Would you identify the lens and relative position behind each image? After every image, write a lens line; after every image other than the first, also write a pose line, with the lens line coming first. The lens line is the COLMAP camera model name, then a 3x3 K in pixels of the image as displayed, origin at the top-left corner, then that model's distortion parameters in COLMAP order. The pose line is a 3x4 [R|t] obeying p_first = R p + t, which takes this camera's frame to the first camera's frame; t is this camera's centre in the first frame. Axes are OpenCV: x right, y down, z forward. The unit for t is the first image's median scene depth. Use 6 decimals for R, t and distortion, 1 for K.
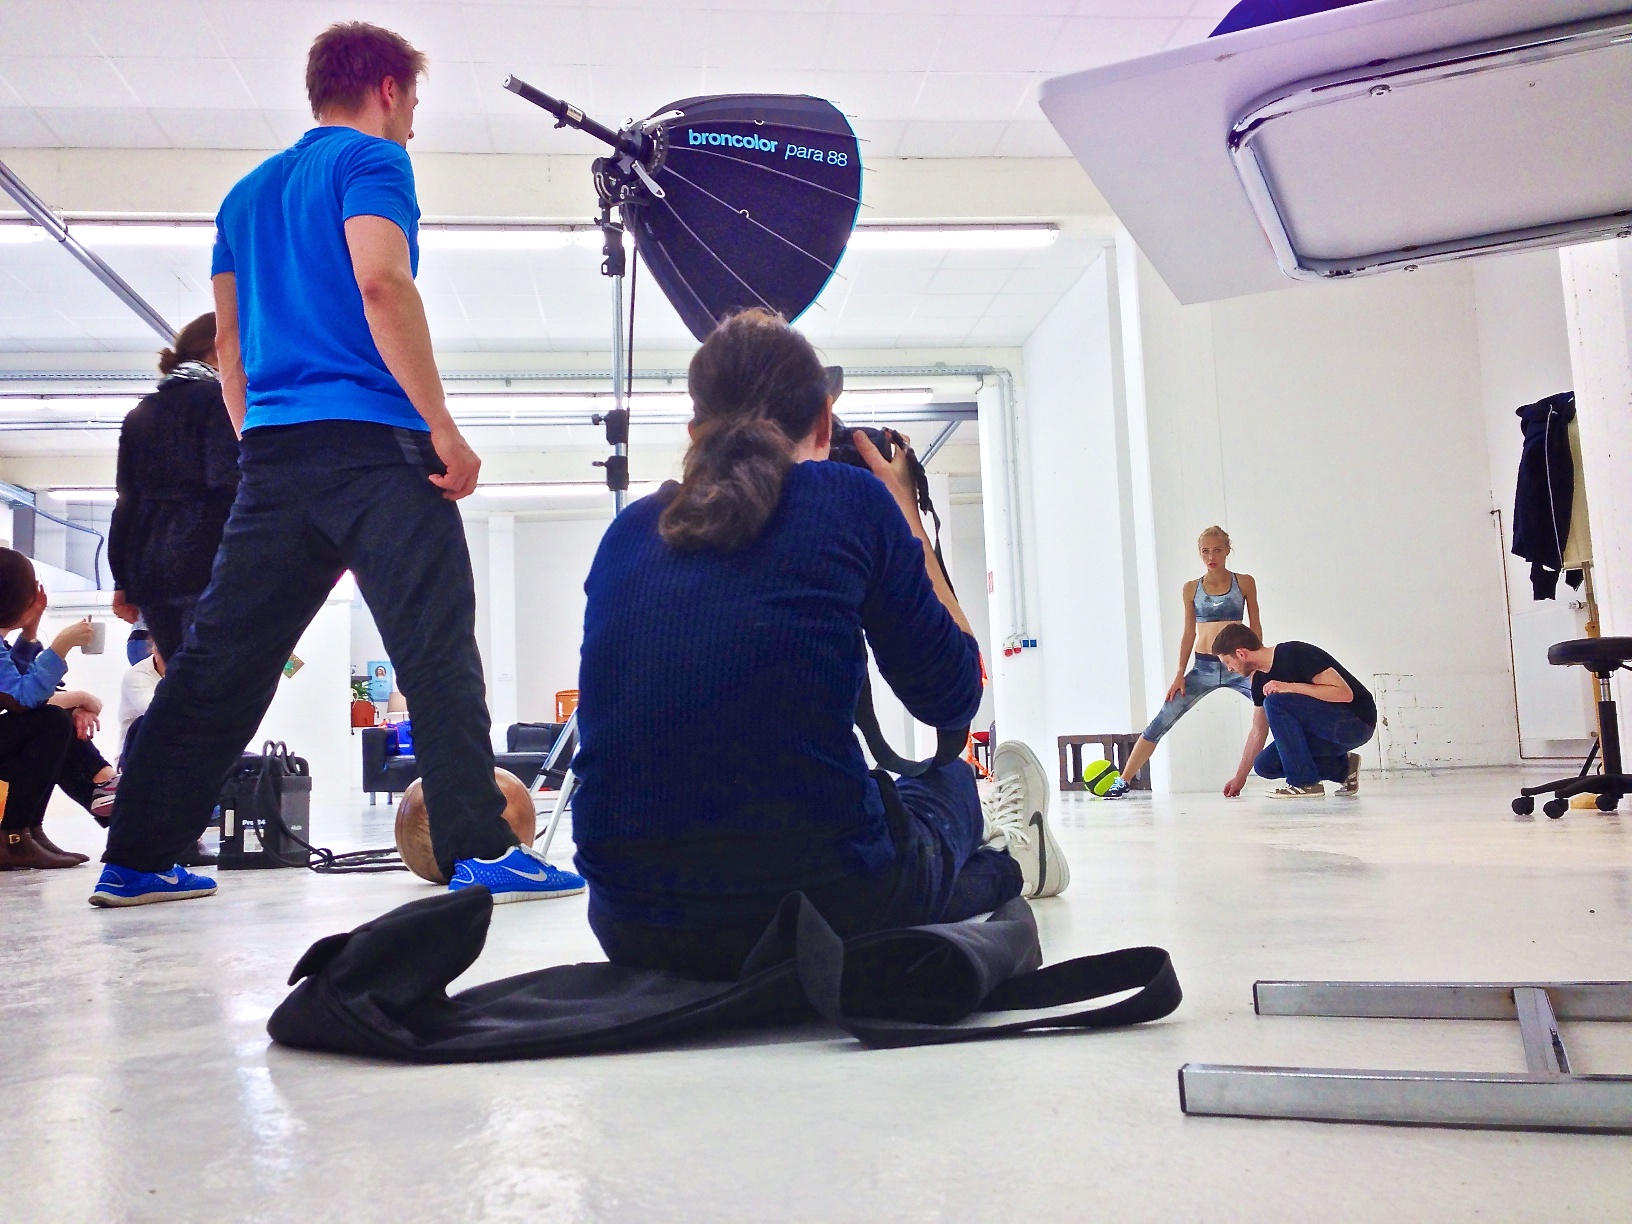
lens RADIAL K [[1579.5, 0, 816.0], [0, 1579.5, 612.0], [0, 0, 1]] dist [0.227514, -0.365452]
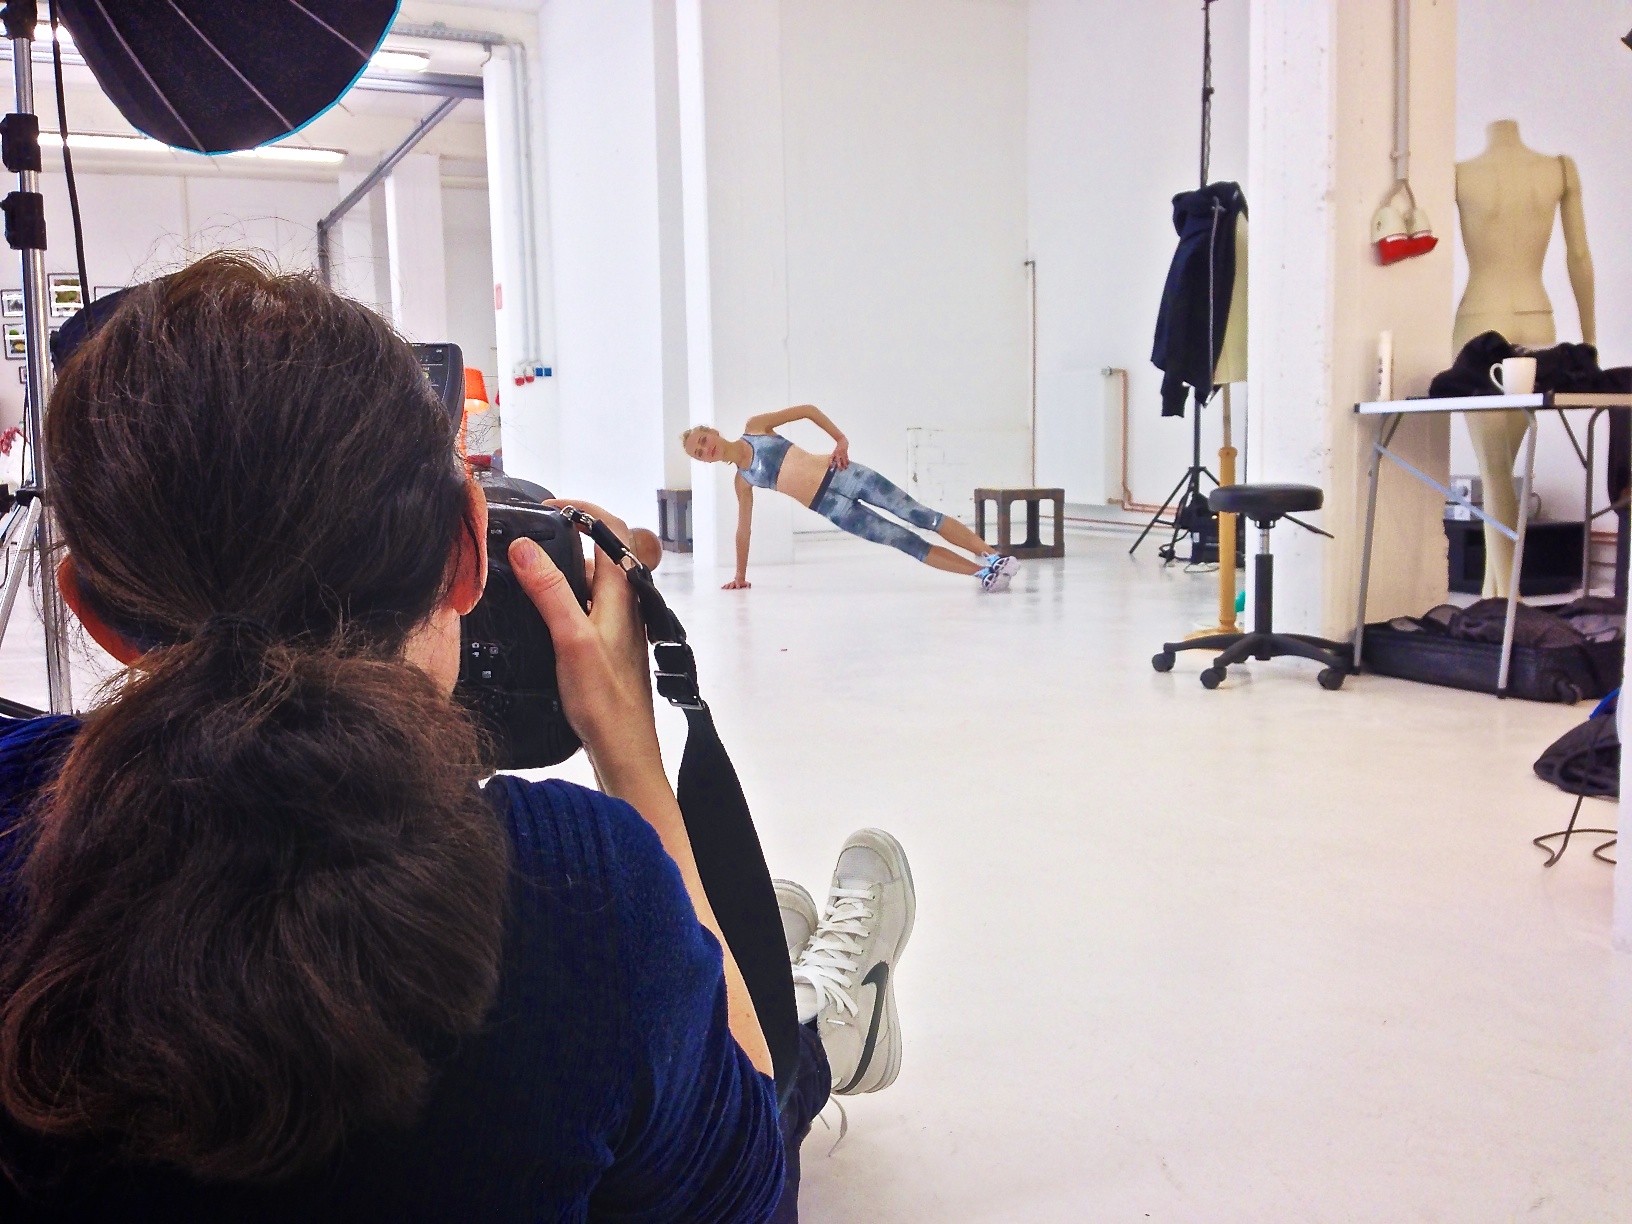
lens RADIAL K [[1579.5, 0, 816.0], [0, 1579.5, 612.0], [0, 0, 1]] dist [0.227514, -0.365452]
pose [[0.944041, -0.012934, 0.329574, -0.022130], [-0.053069, 0.980256, 0.190480, -0.032538], [-0.325531, -0.197311, 0.924715, 0.112305]]
